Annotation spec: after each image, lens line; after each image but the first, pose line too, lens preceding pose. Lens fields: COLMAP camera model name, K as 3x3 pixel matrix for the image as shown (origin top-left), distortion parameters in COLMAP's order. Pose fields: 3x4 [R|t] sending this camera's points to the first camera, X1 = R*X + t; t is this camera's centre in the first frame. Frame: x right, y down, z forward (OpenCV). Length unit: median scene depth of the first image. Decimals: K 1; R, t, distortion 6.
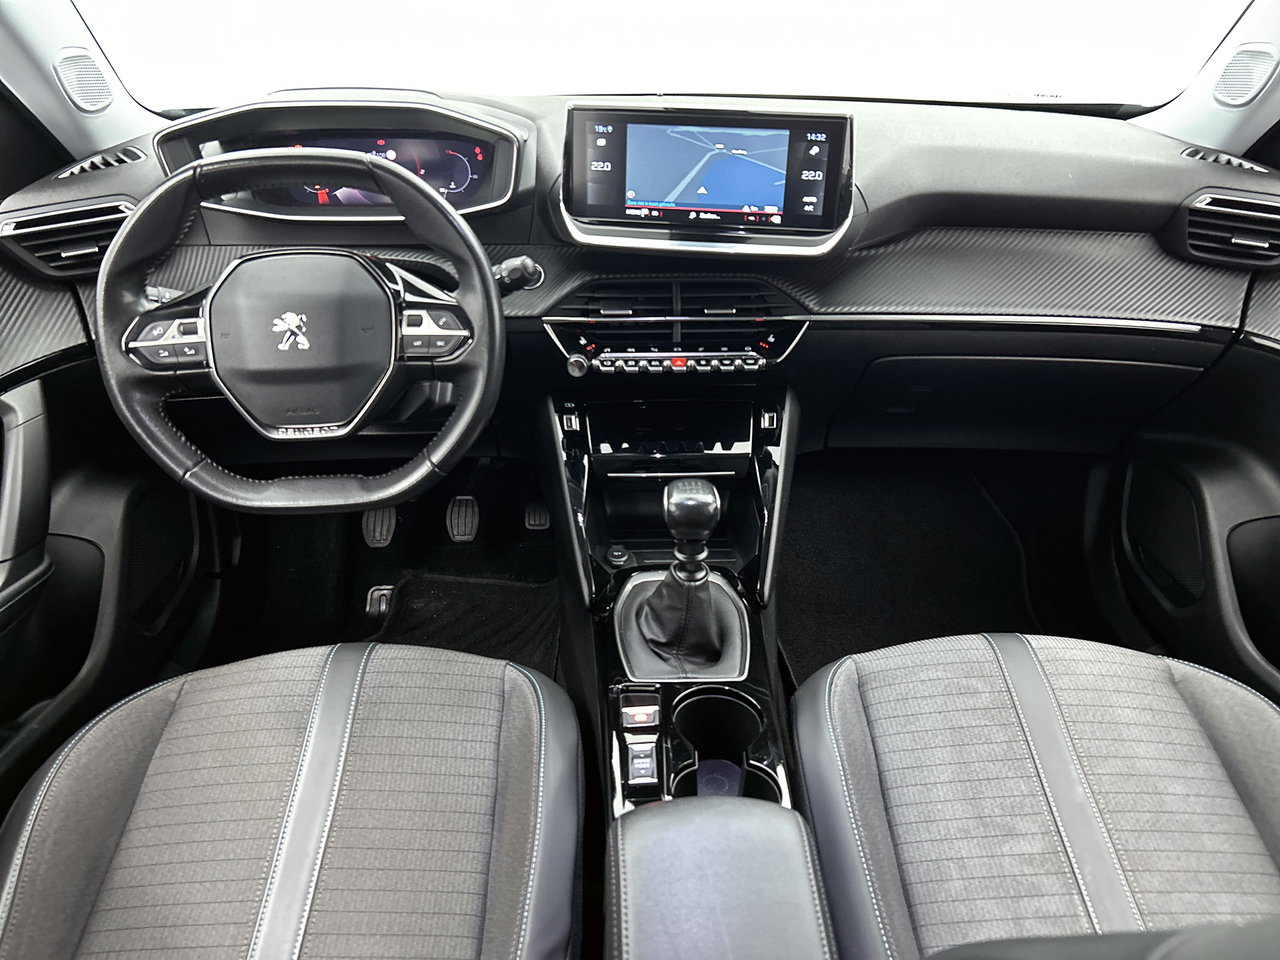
lens RADIAL K [[974.8, 0, 650.3], [0, 974.8, 487.1], [0, 0, 1]] dist [0.025319, -0.004881]
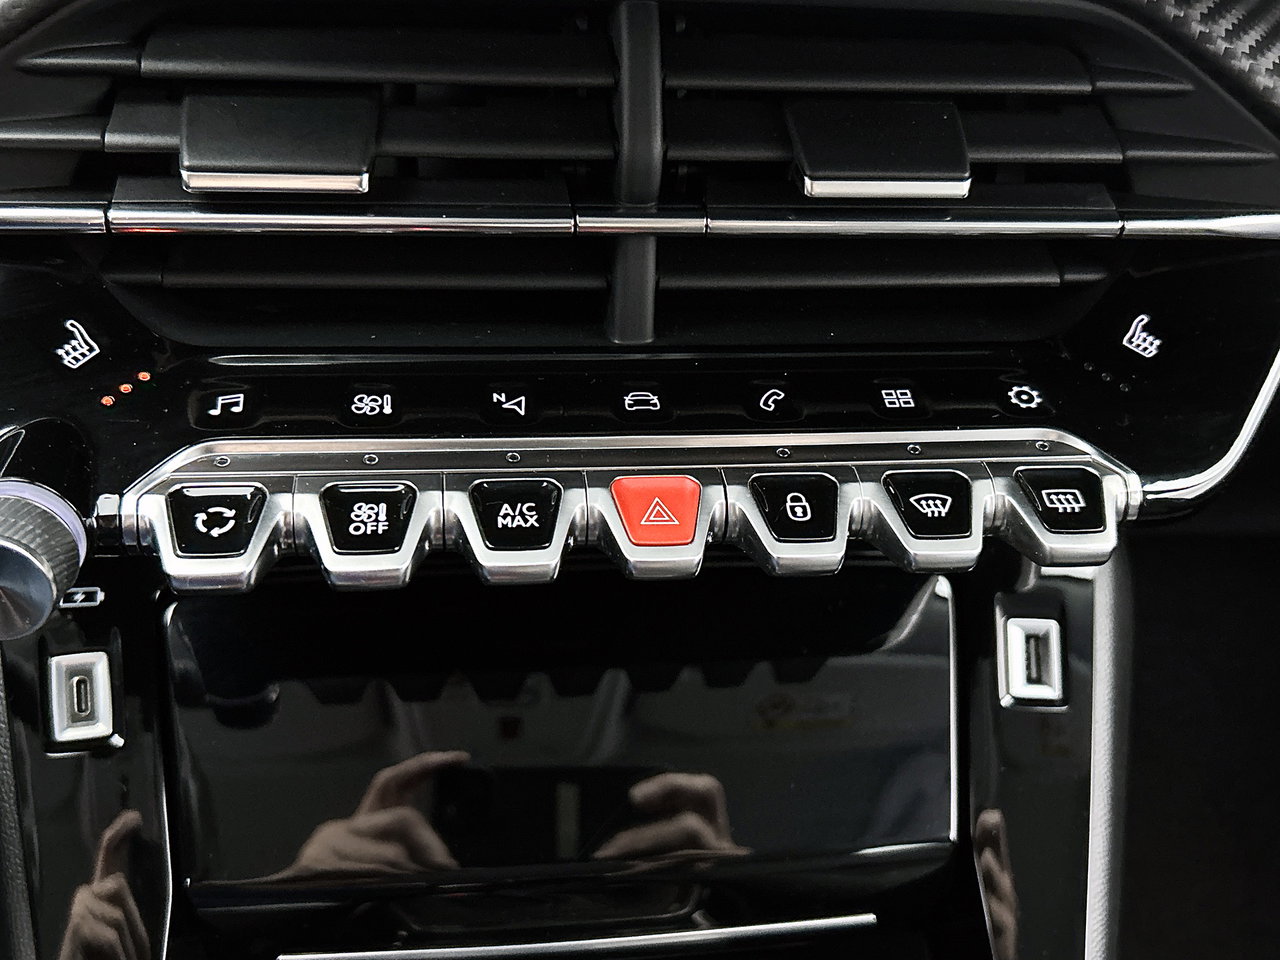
lens RADIAL K [[1308.7, 0, 644.6], [0, 1308.7, 478.2], [0, 0, 1]] dist [0.022890, 0.000000]
pose [[0.994213, 0.000885, 0.107424, 0.003134], [-0.018176, 0.986936, 0.160084, -0.165035], [-0.105879, -0.161110, 0.981241, 0.763455]]
